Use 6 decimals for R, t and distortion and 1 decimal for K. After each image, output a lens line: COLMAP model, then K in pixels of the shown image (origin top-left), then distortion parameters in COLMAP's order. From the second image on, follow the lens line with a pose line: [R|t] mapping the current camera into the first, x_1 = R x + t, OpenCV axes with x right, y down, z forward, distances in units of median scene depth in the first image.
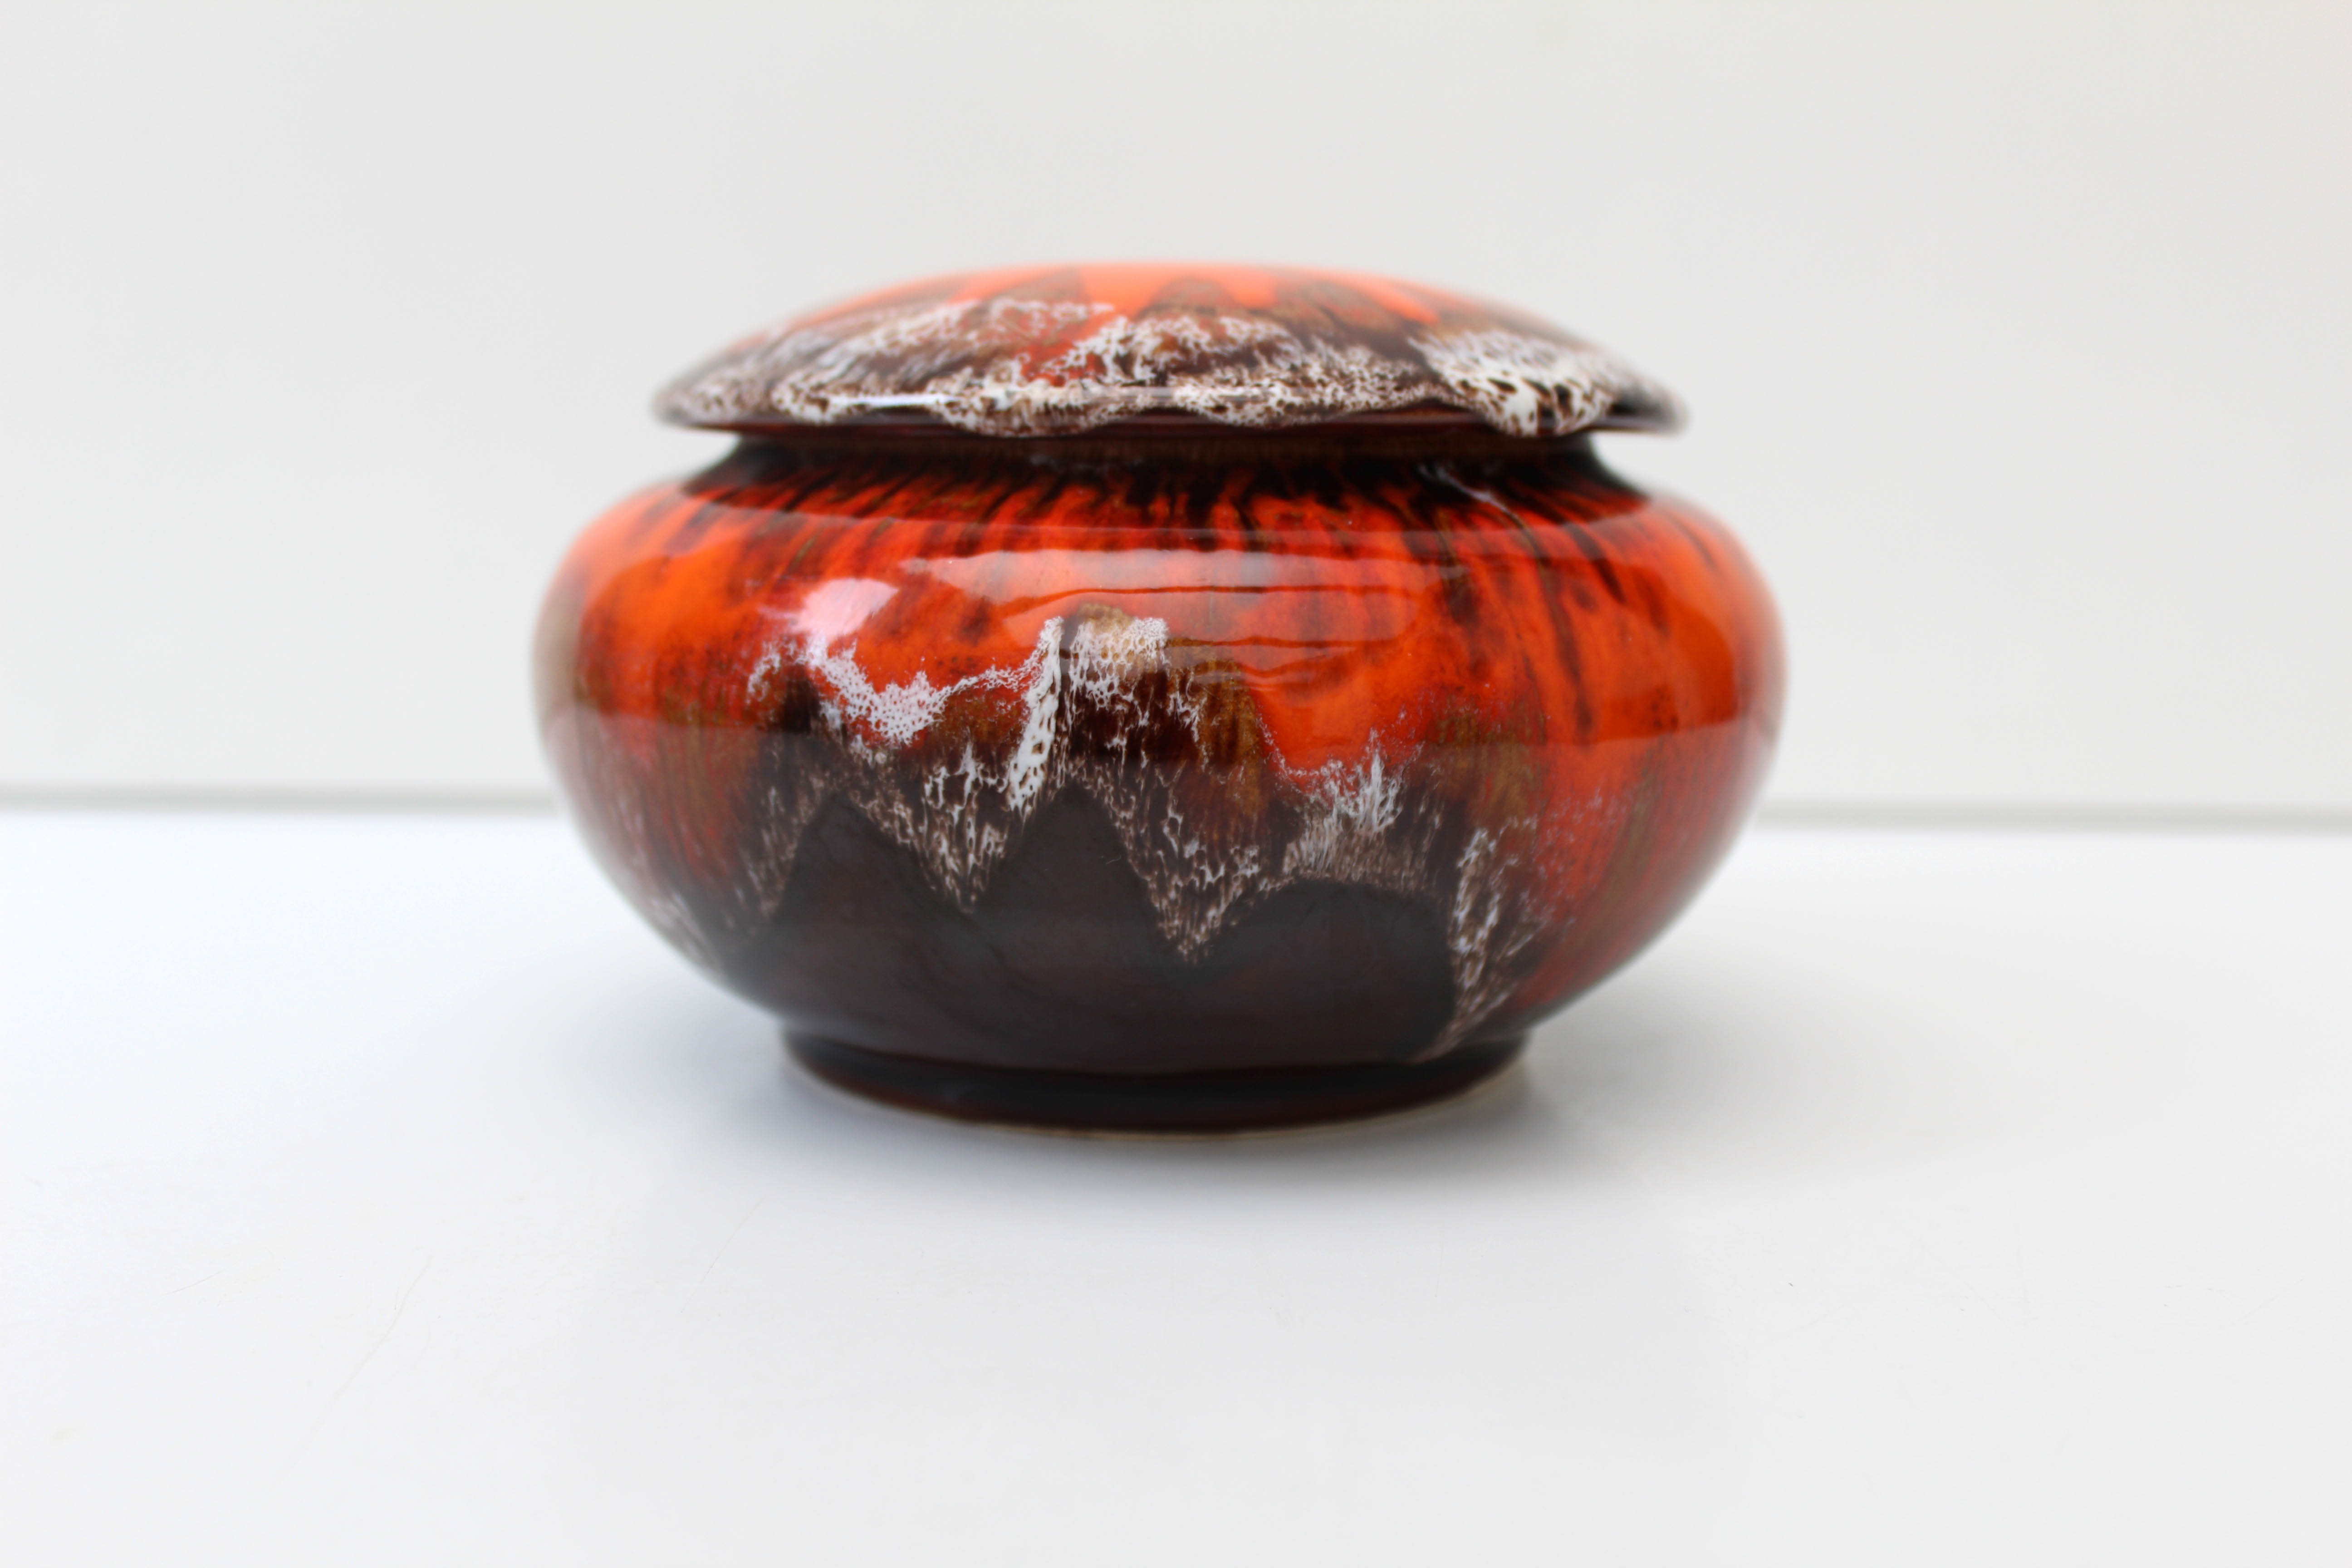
lens RADIAL K [[2629.9, 0, 1176.0], [0, 2629.9, 784.0], [0, 0, 1]] dist [-0.136536, 0.188007]
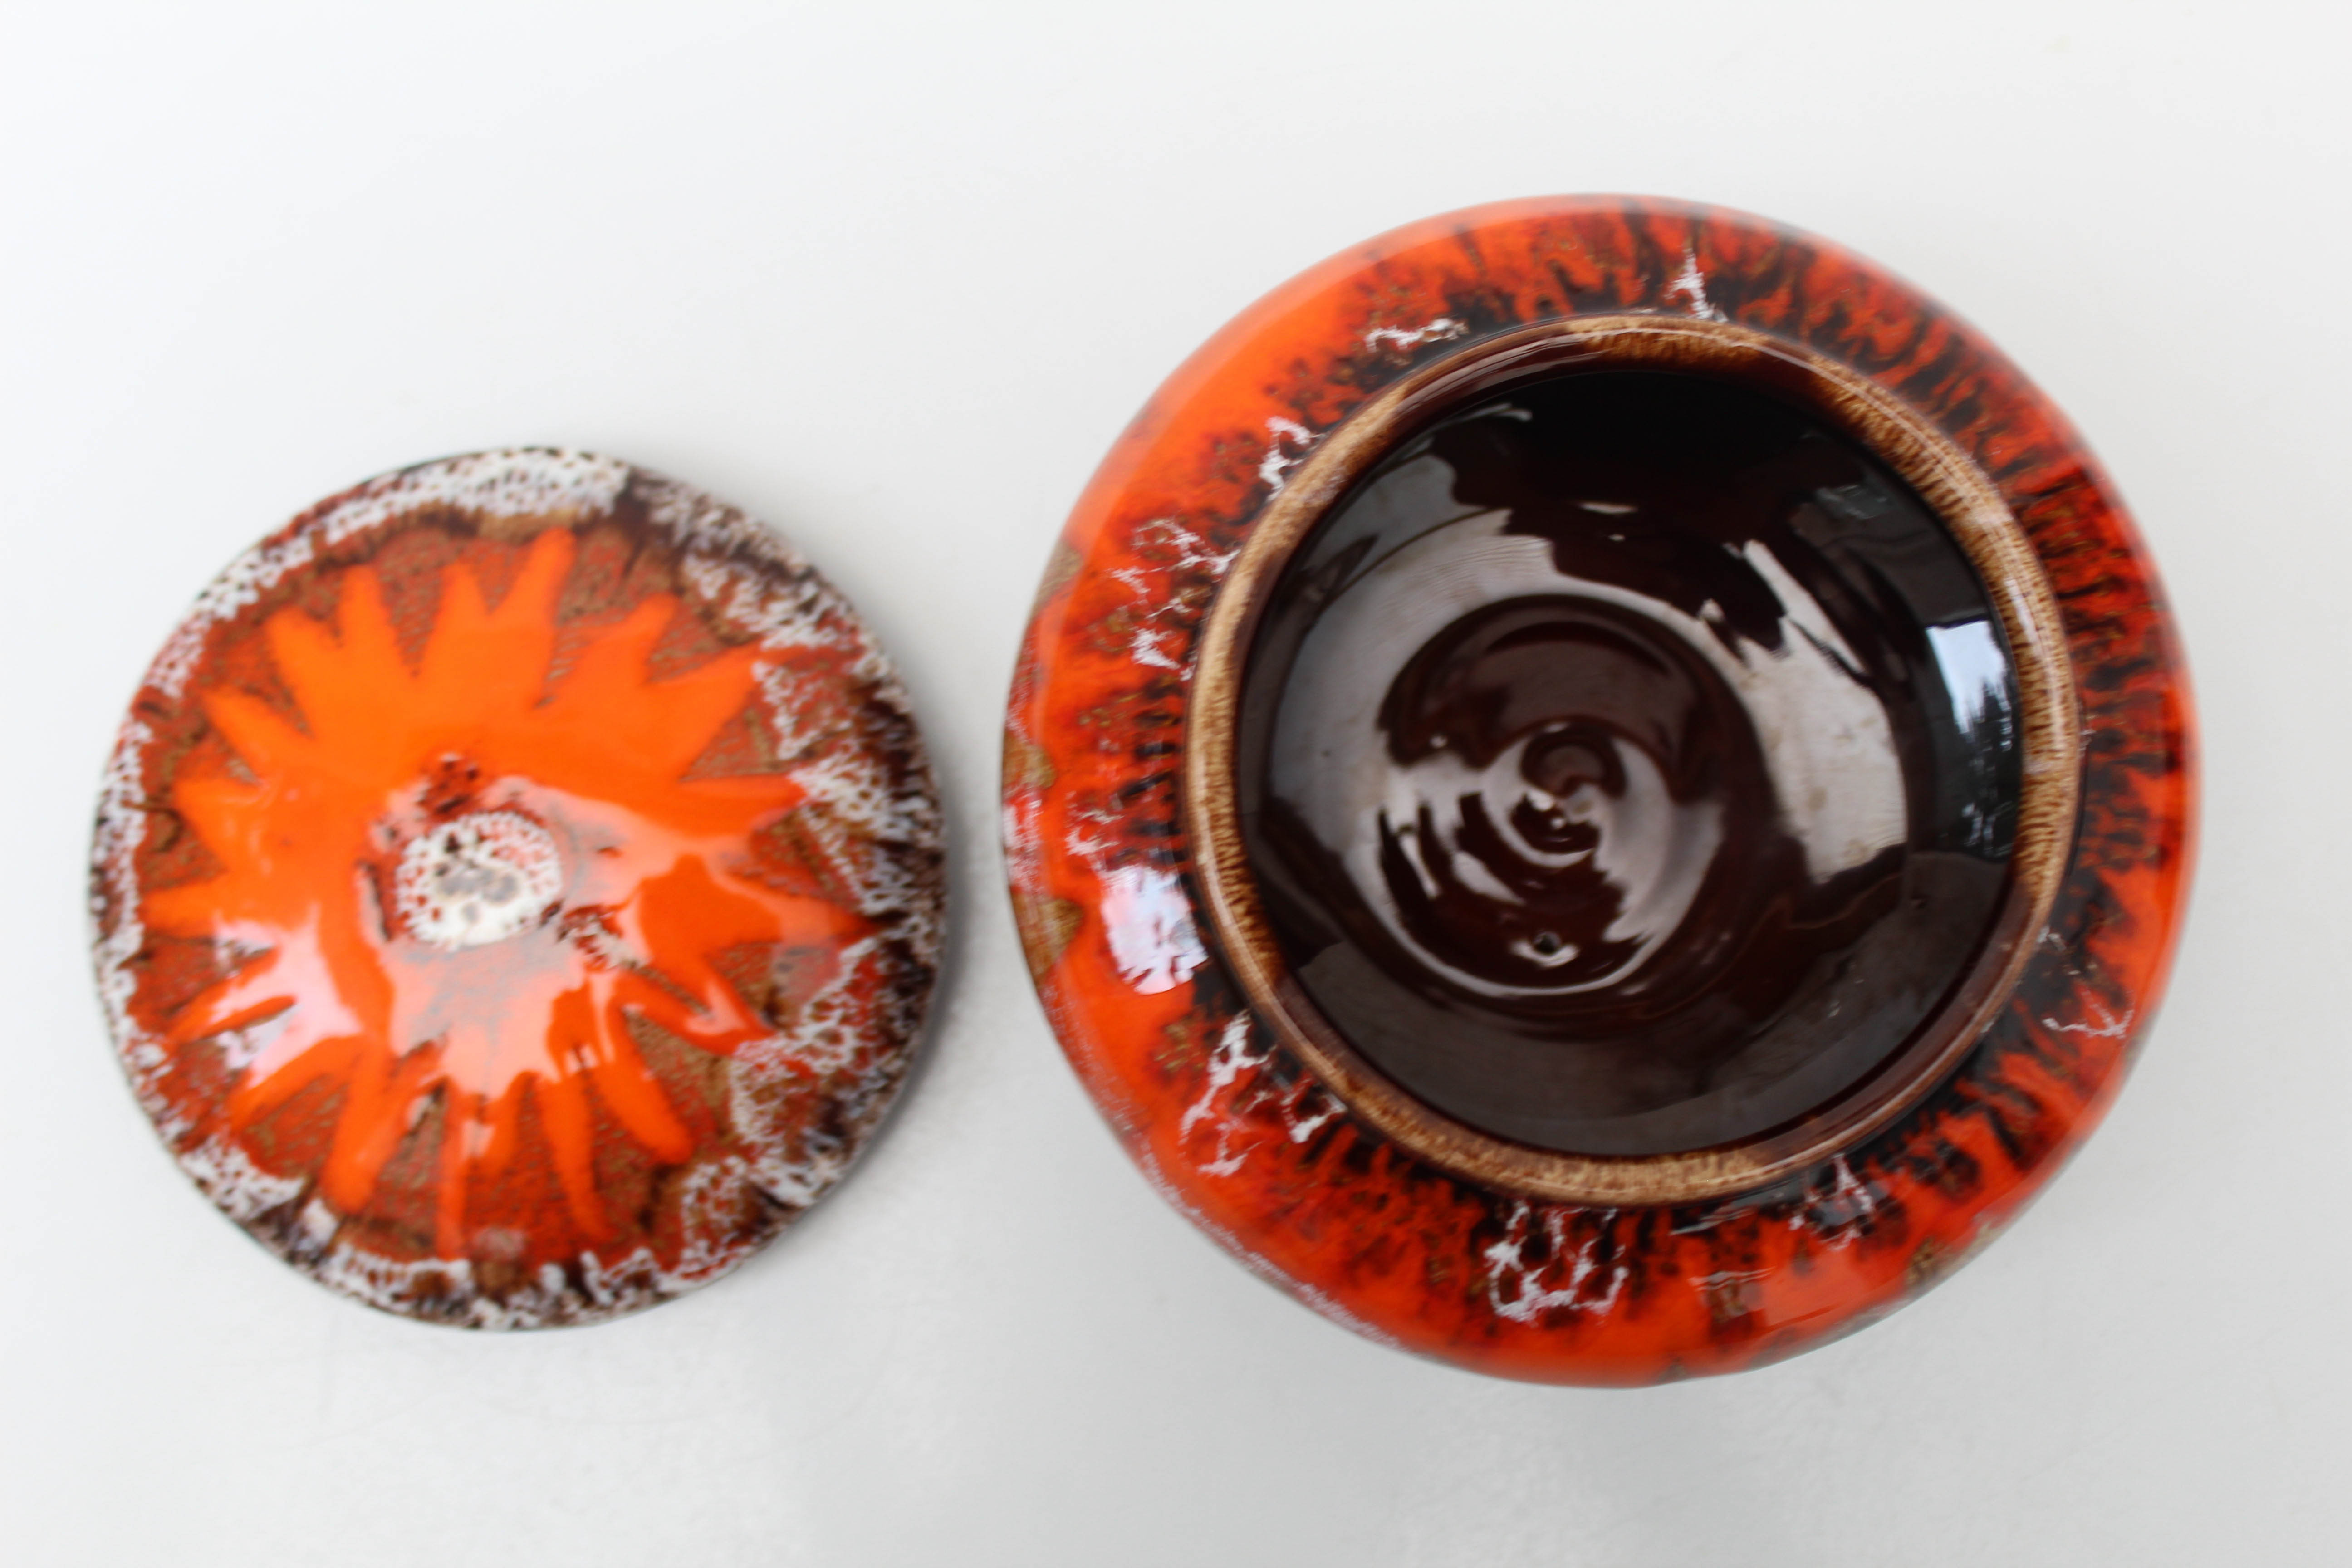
lens RADIAL K [[2629.9, 0, 1176.0], [0, 2629.9, 784.0], [0, 0, 1]] dist [-0.136536, 0.188007]
pose [[-0.724211, -0.686726, 0.062655, -0.320874], [0.114680, -0.030346, 0.992939, -1.561257], [-0.679976, 0.726282, 0.100731, 0.808141]]
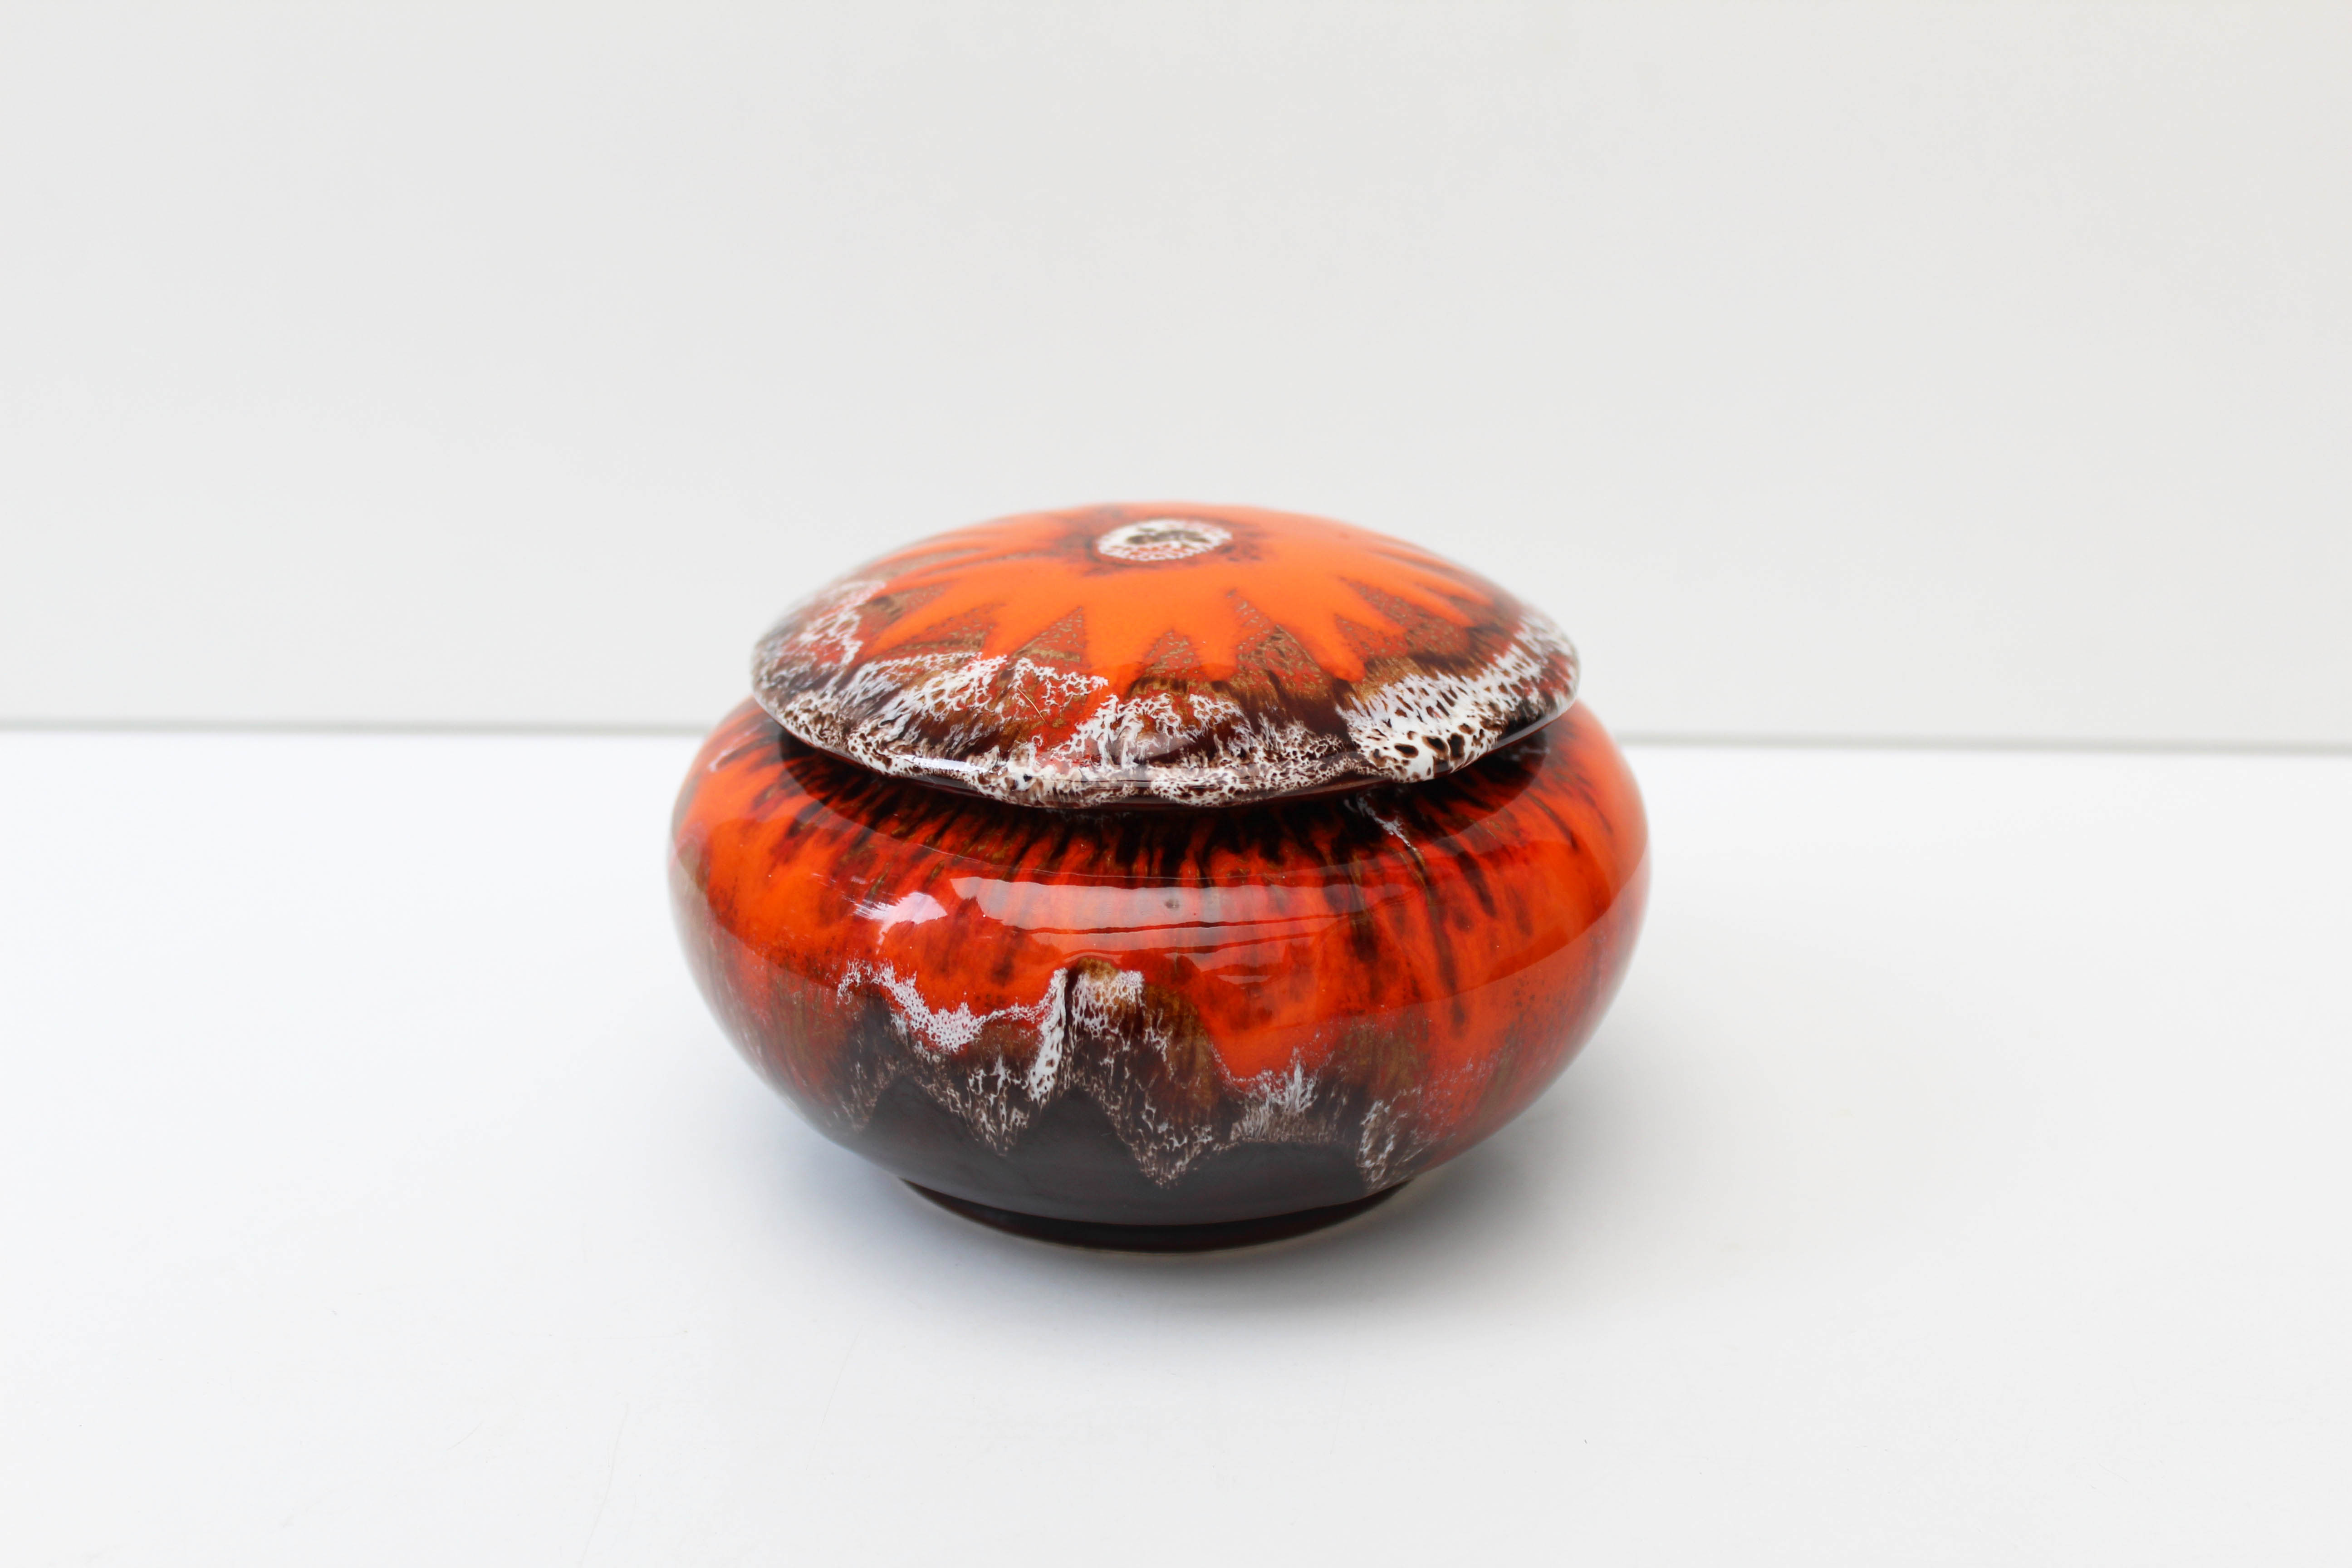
lens RADIAL K [[2629.9, 0, 1176.0], [0, 2629.9, 784.0], [0, 0, 1]] dist [-0.136536, 0.188007]
pose [[0.999368, 0.004113, -0.035295, 0.058866], [0.003267, 0.978434, 0.206536, -0.423505], [0.035384, -0.206520, 0.977802, -0.296249]]
